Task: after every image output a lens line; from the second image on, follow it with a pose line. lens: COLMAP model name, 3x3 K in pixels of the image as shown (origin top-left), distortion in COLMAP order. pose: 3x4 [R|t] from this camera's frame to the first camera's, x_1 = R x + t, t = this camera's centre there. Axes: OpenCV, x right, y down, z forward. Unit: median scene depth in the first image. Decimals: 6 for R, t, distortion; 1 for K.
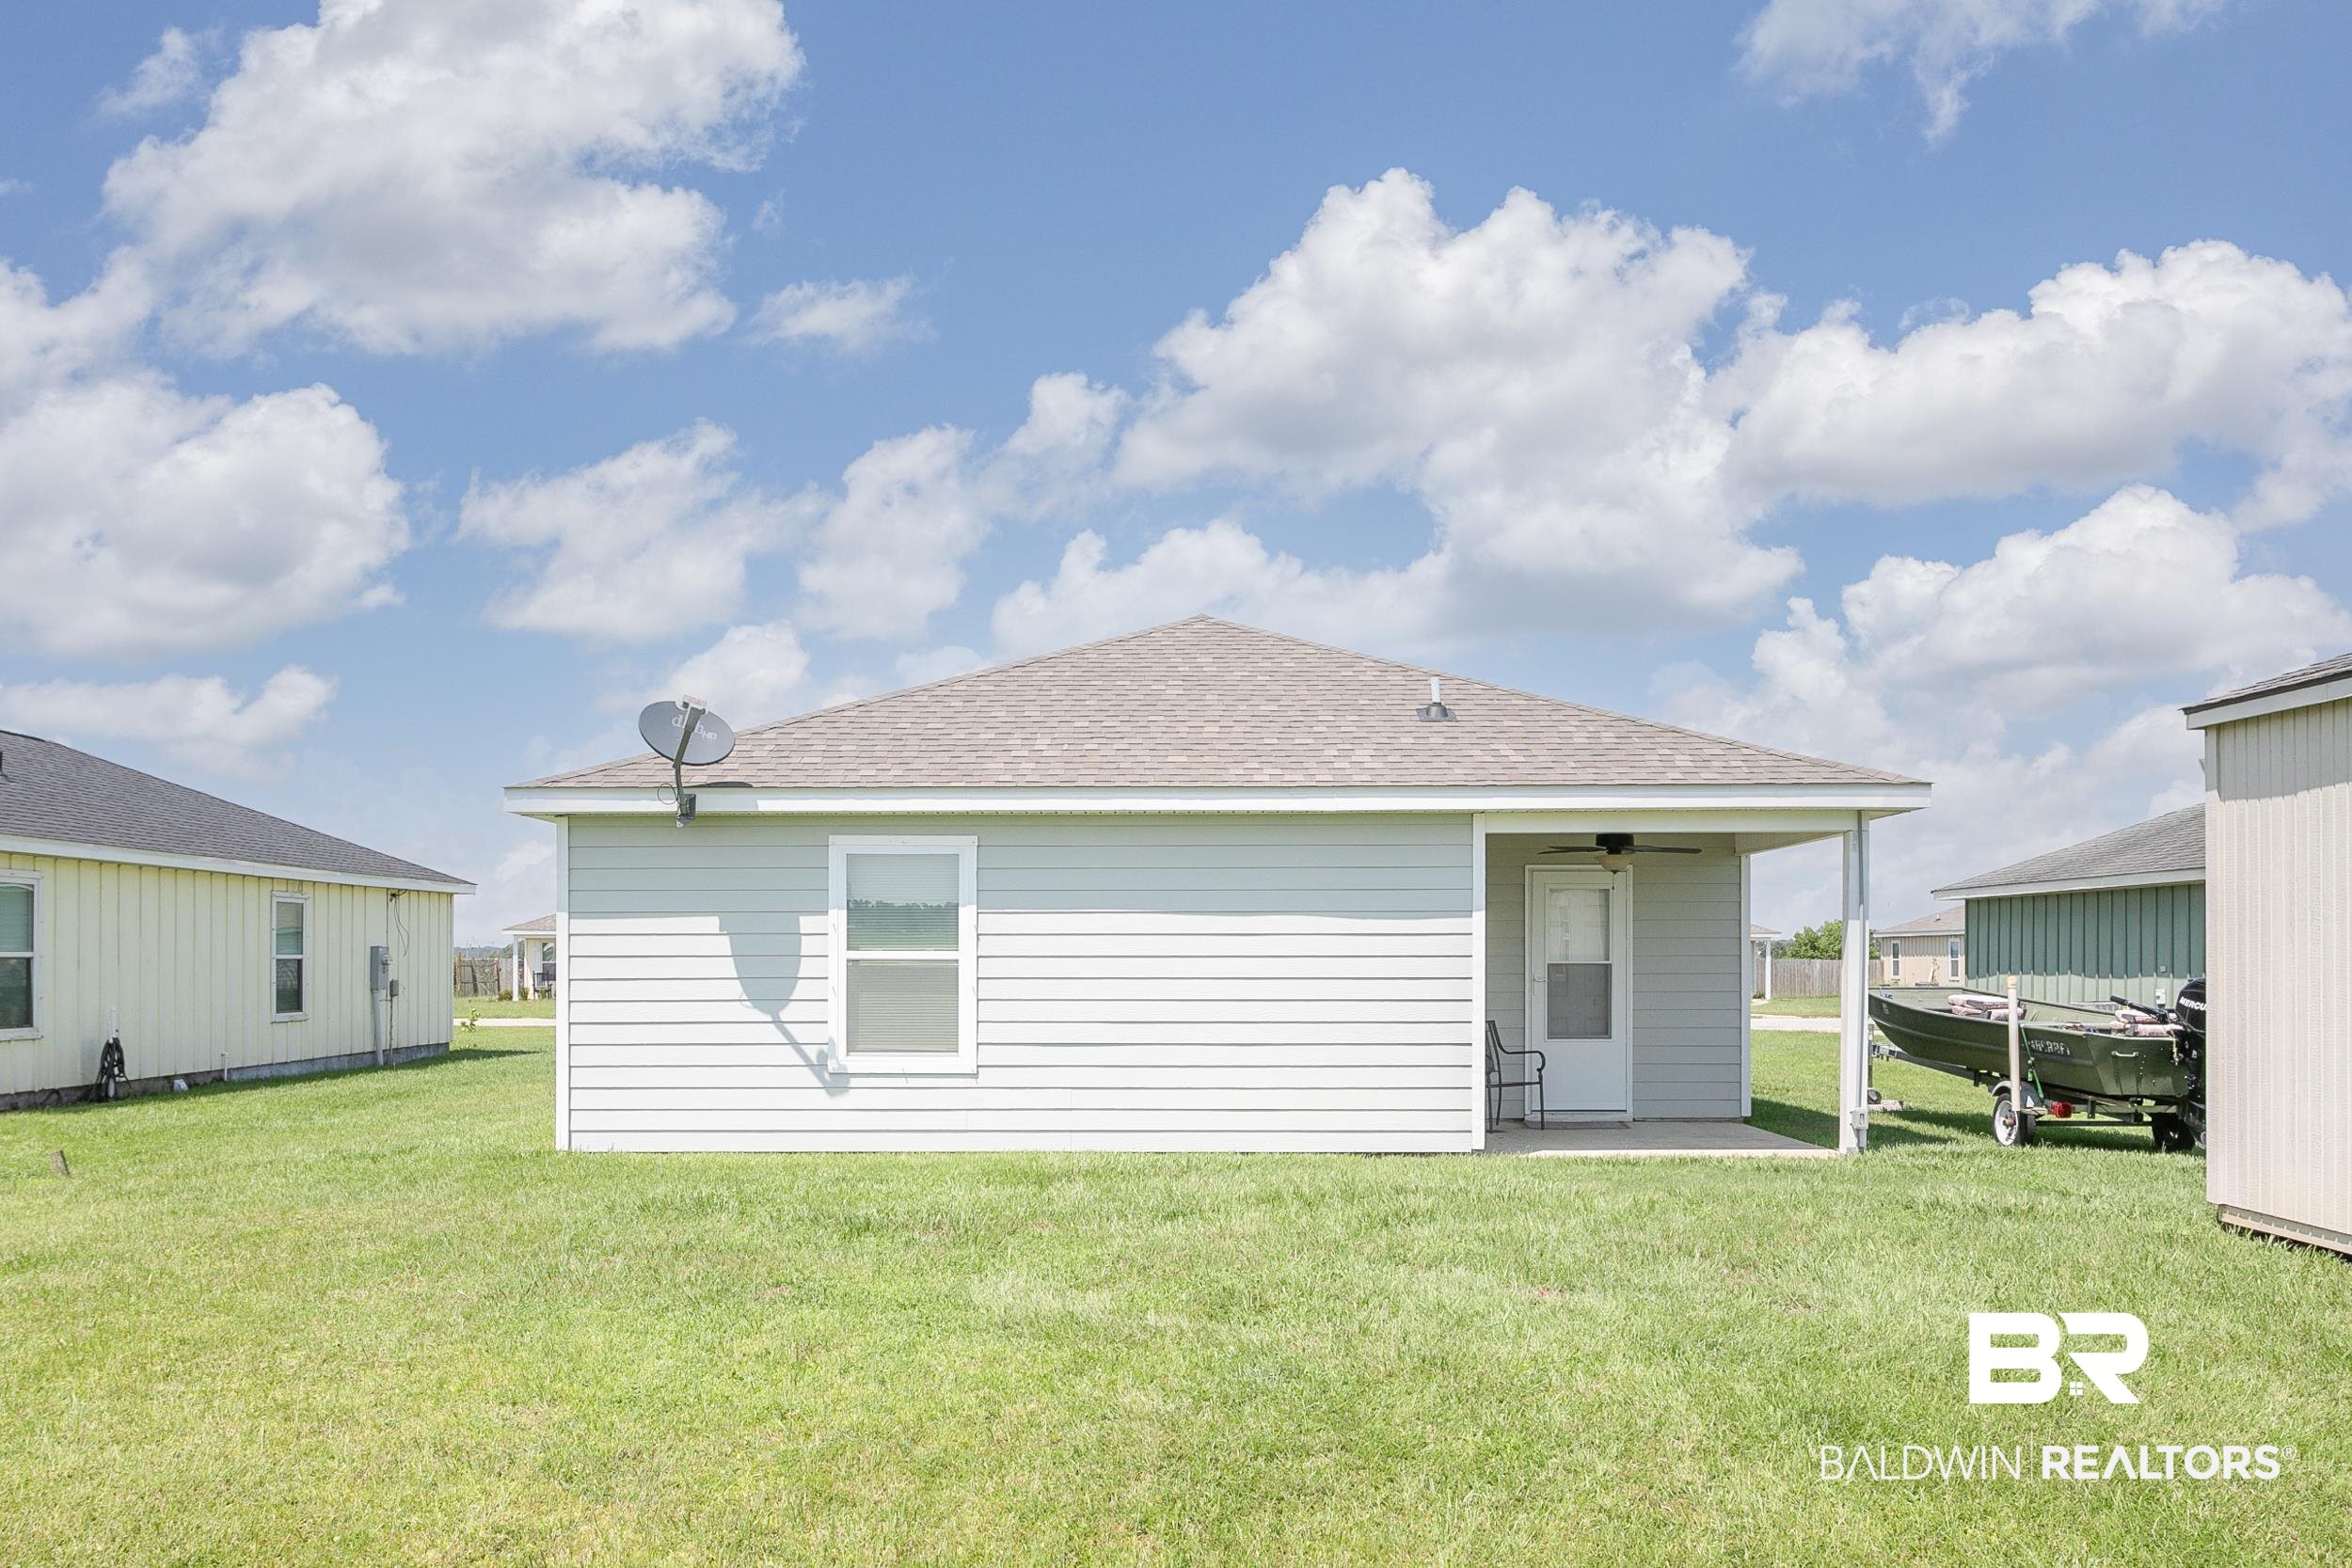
lens RADIAL K [[1515.5, 0, 1173.1], [0, 1515.5, 777.3], [0, 0, 1]] dist [-0.019879, 0.003112]
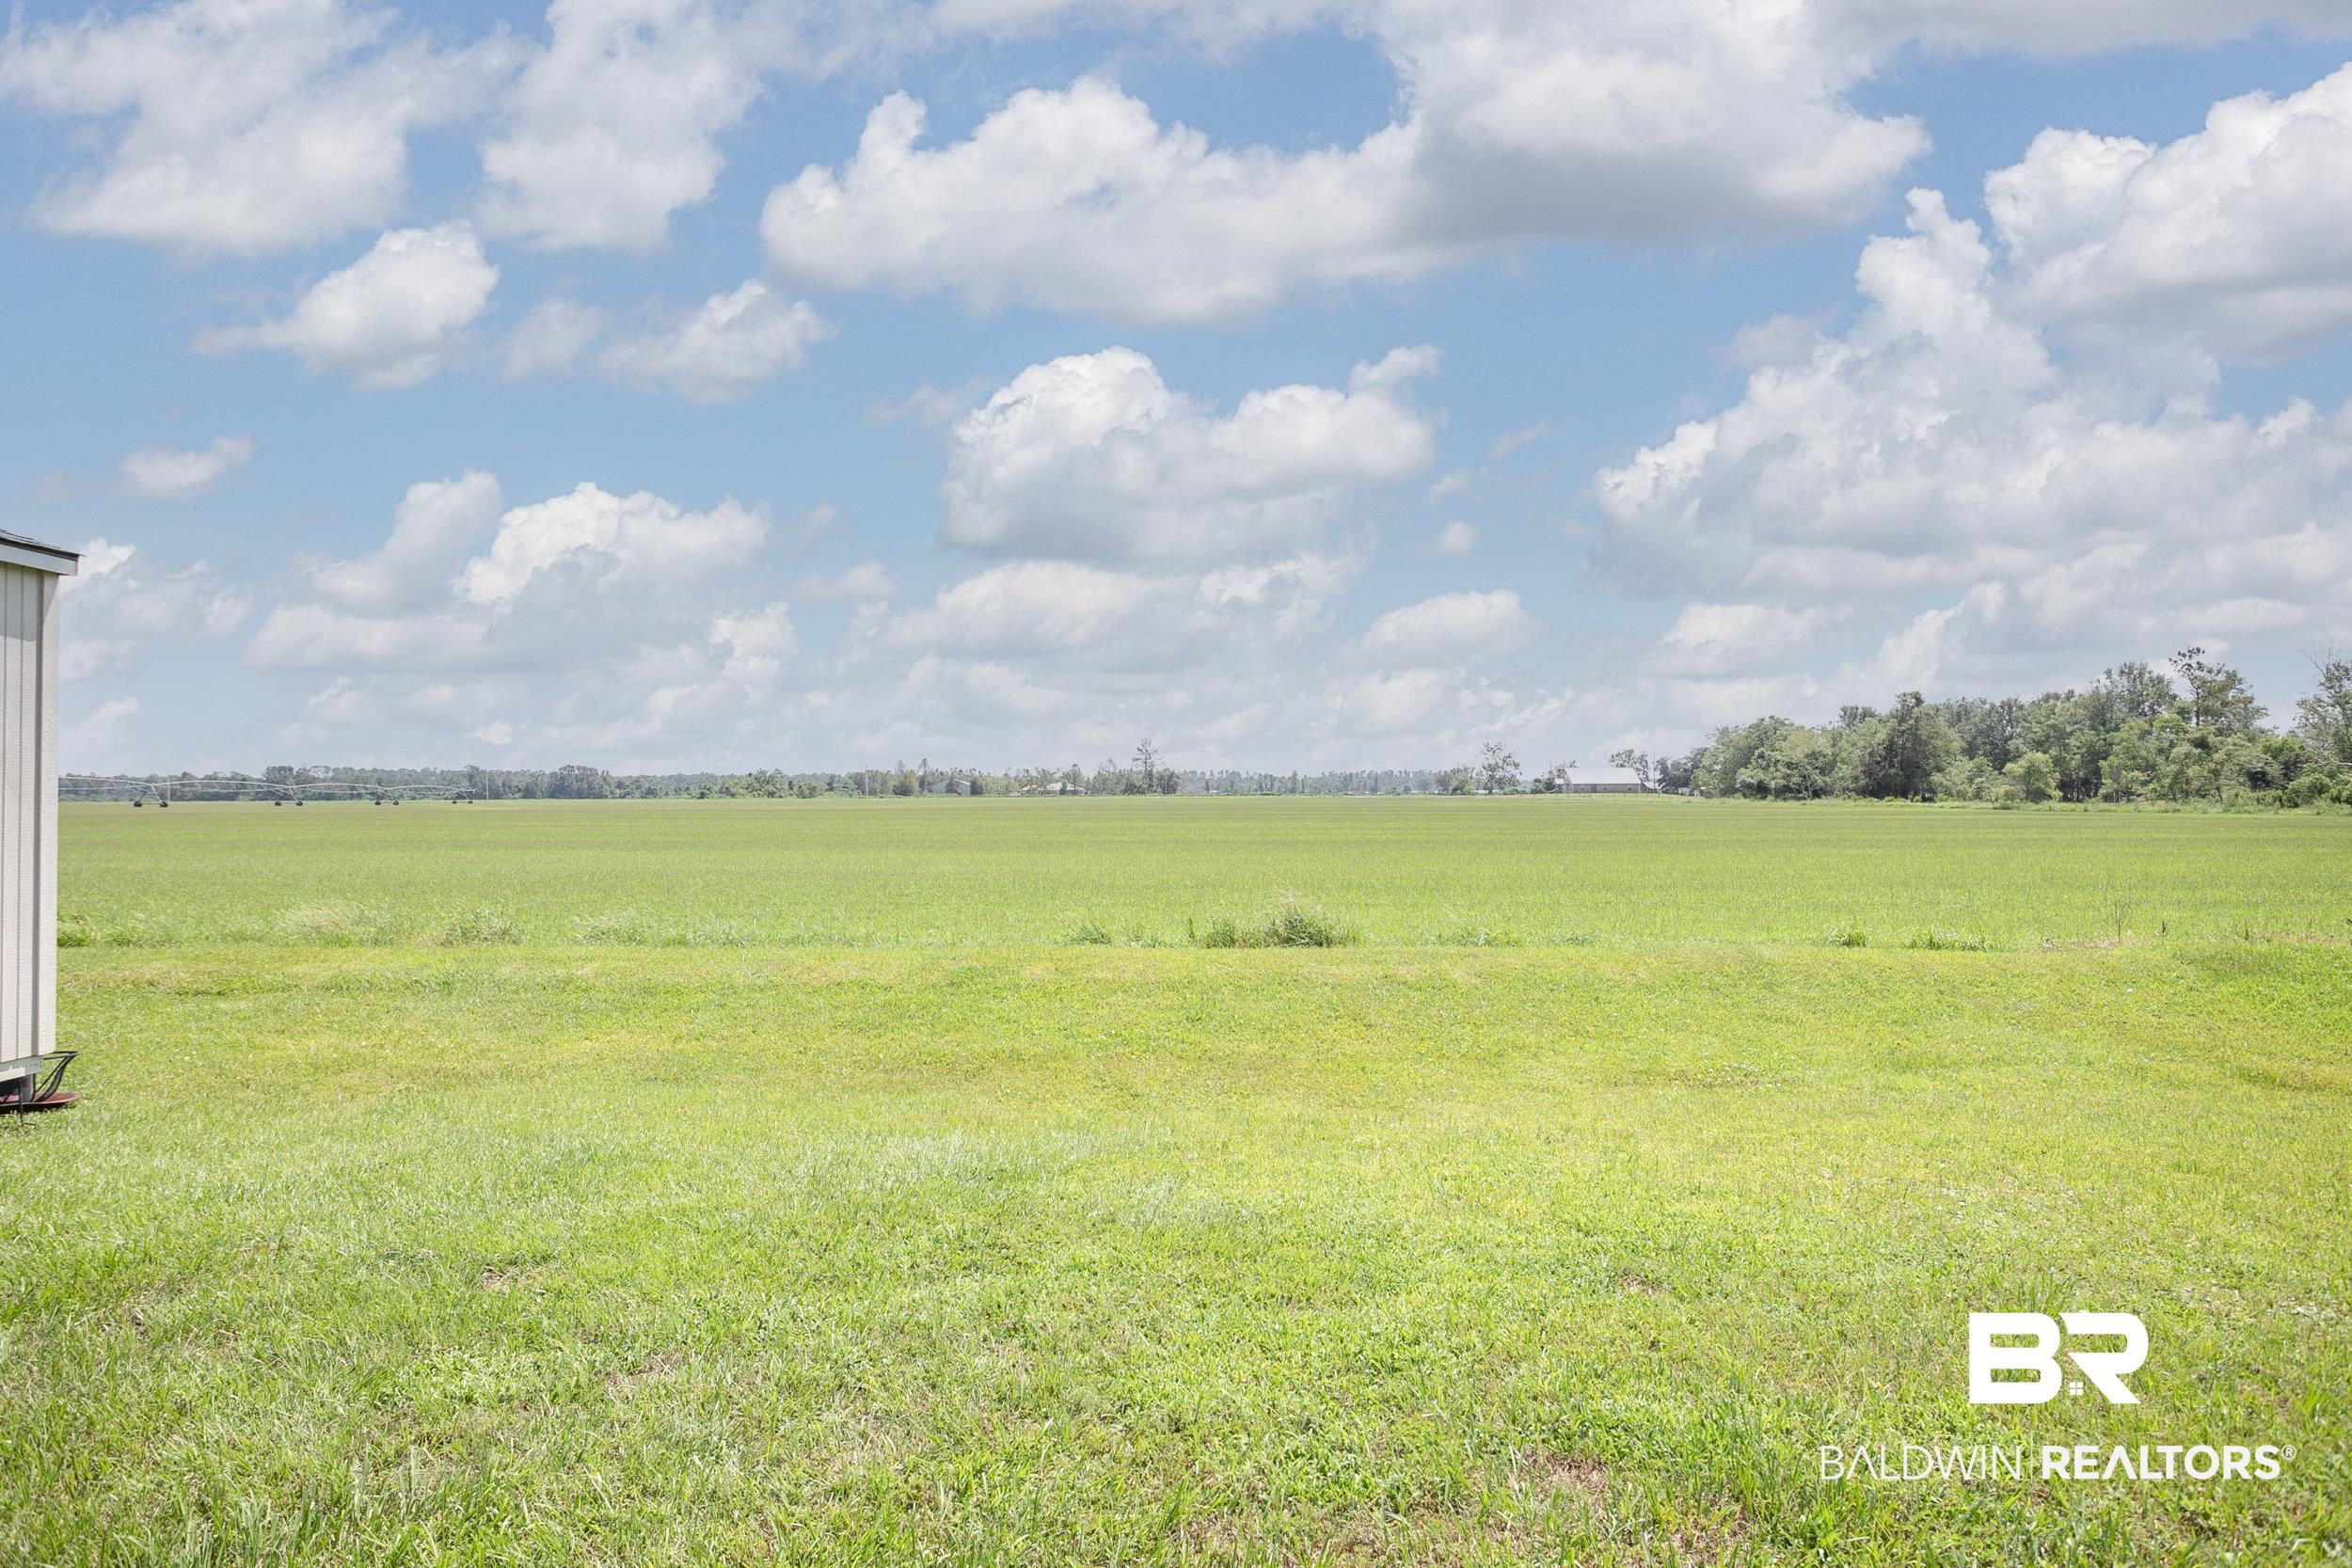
lens RADIAL K [[1515.5, 0, 1182.4], [0, 1515.5, 787.2], [0, 0, 1]] dist [-0.019879, 0.003112]
pose [[0.999981, 0.001714, 0.005967, 0.070175], [-0.001743, 0.999987, 0.004744, 0.152554], [-0.005959, -0.004755, 0.999971, 0.308599]]
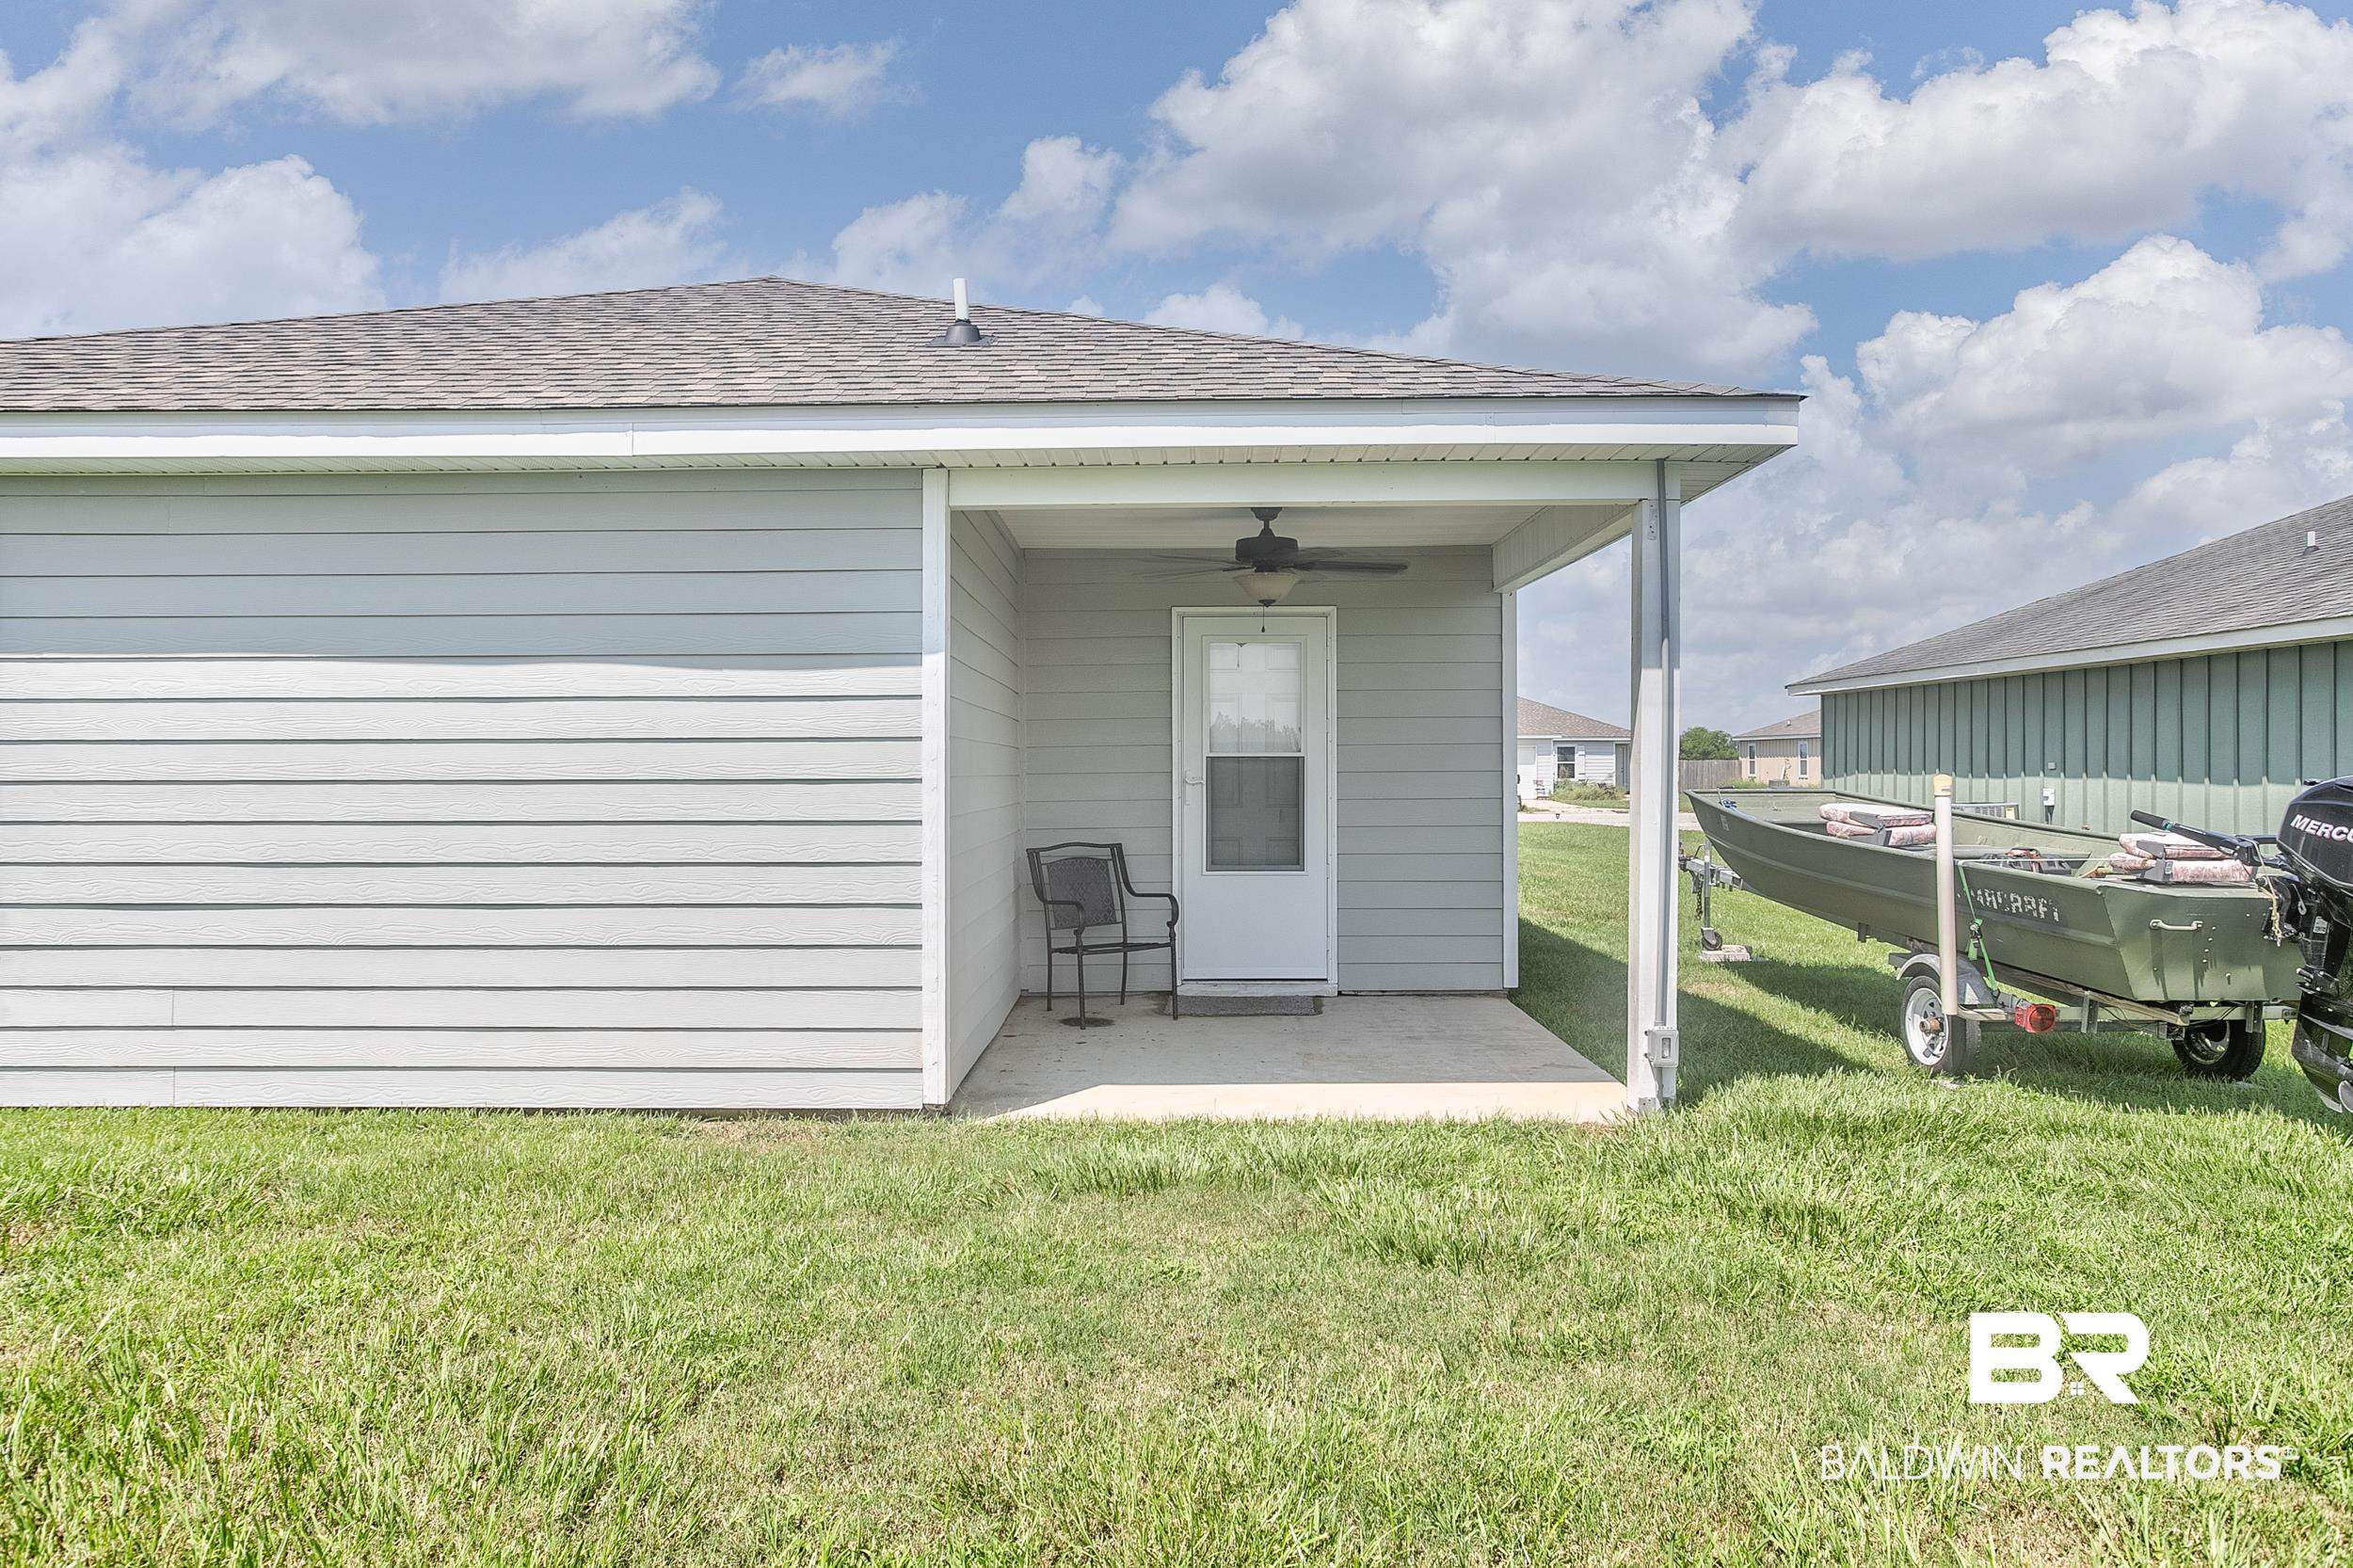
lens RADIAL K [[1516.3, 0, 1168.7], [0, 1516.3, 800.4], [0, 0, 1]] dist [-0.019879, 0.003112]
pose [[0.999916, -0.012830, 0.001682, -0.007131], [0.012826, 0.999916, 0.001996, 0.160512], [-0.001707, -0.001975, 0.999997, 0.025372]]
